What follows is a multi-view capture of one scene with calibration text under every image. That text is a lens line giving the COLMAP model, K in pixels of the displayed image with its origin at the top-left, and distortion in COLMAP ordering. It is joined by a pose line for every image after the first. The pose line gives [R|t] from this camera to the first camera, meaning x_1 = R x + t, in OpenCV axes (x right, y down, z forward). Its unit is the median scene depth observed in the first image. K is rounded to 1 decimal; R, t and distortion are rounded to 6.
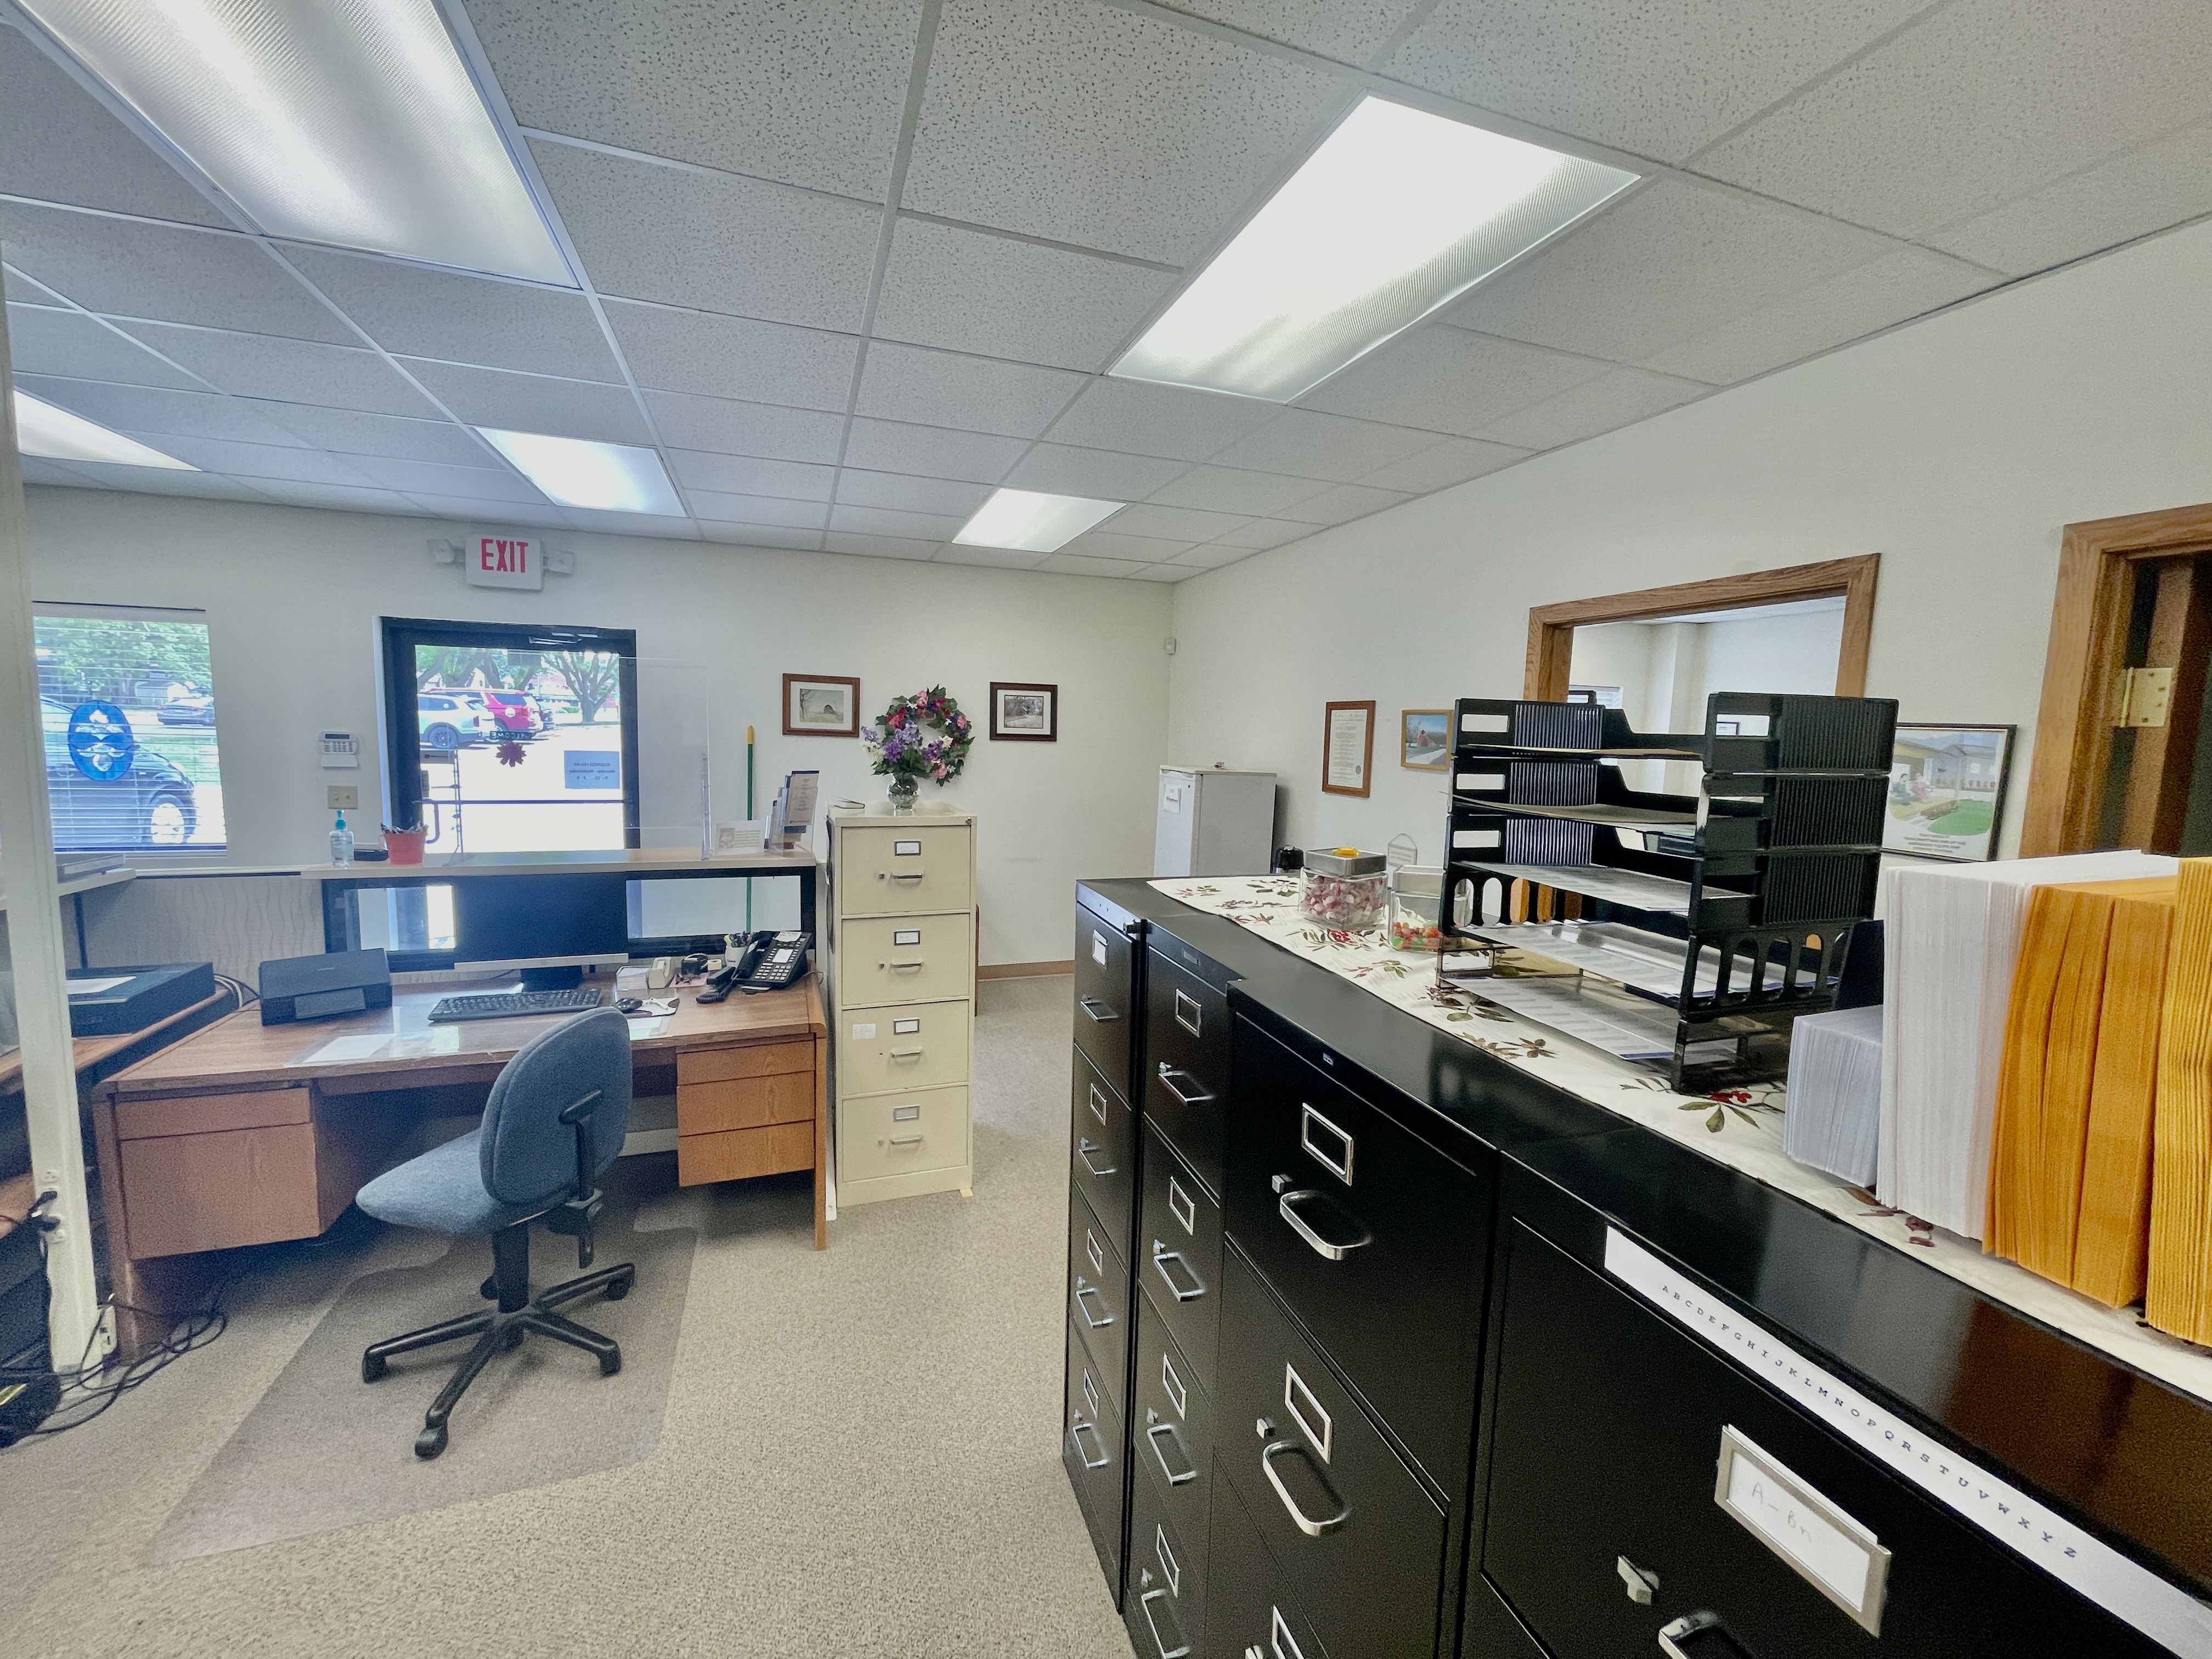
lens RADIAL K [[898.8, 0, 1106.0], [0, 898.8, 829.5], [0, 0, 1]] dist [-0.001064, 0.000528]
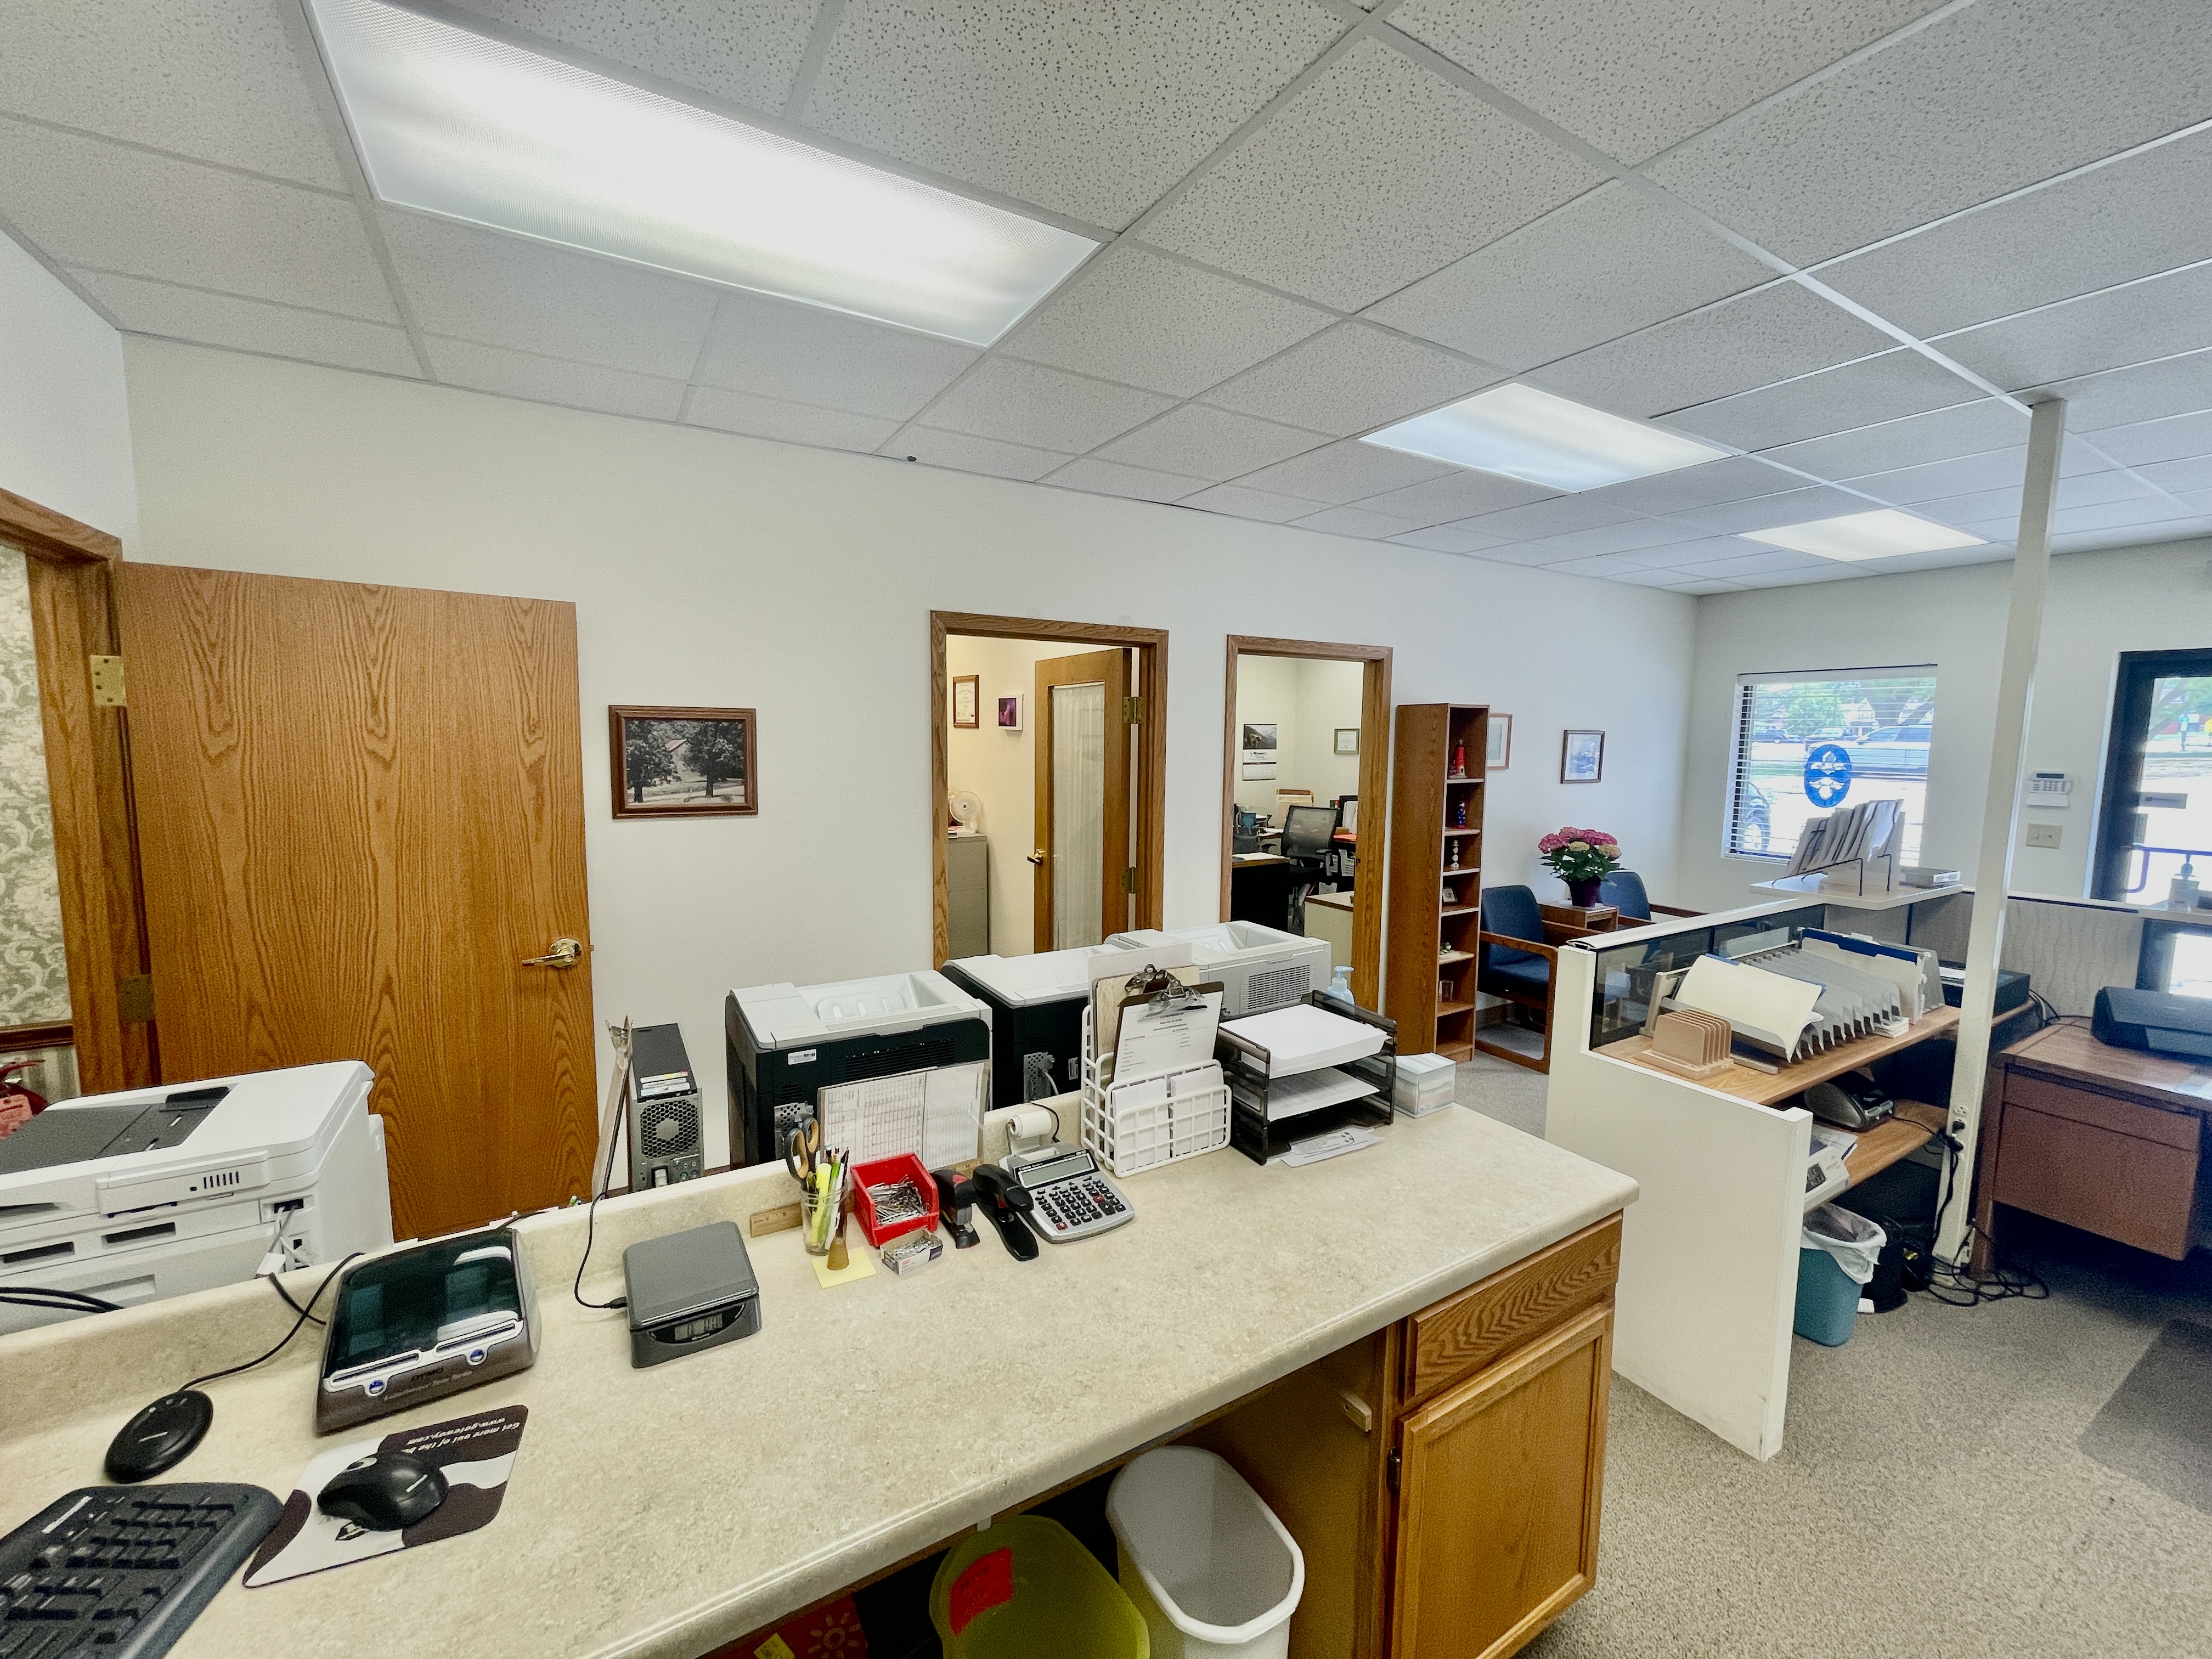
lens RADIAL K [[898.8, 0, 1106.0], [0, 898.8, 829.5], [0, 0, 1]] dist [-0.001064, 0.000528]
pose [[0.200271, 0.079713, -0.976492, -0.078546], [-0.113973, 0.991813, 0.057589, 0.019928], [0.973089, 0.099760, 0.207717, -0.247676]]
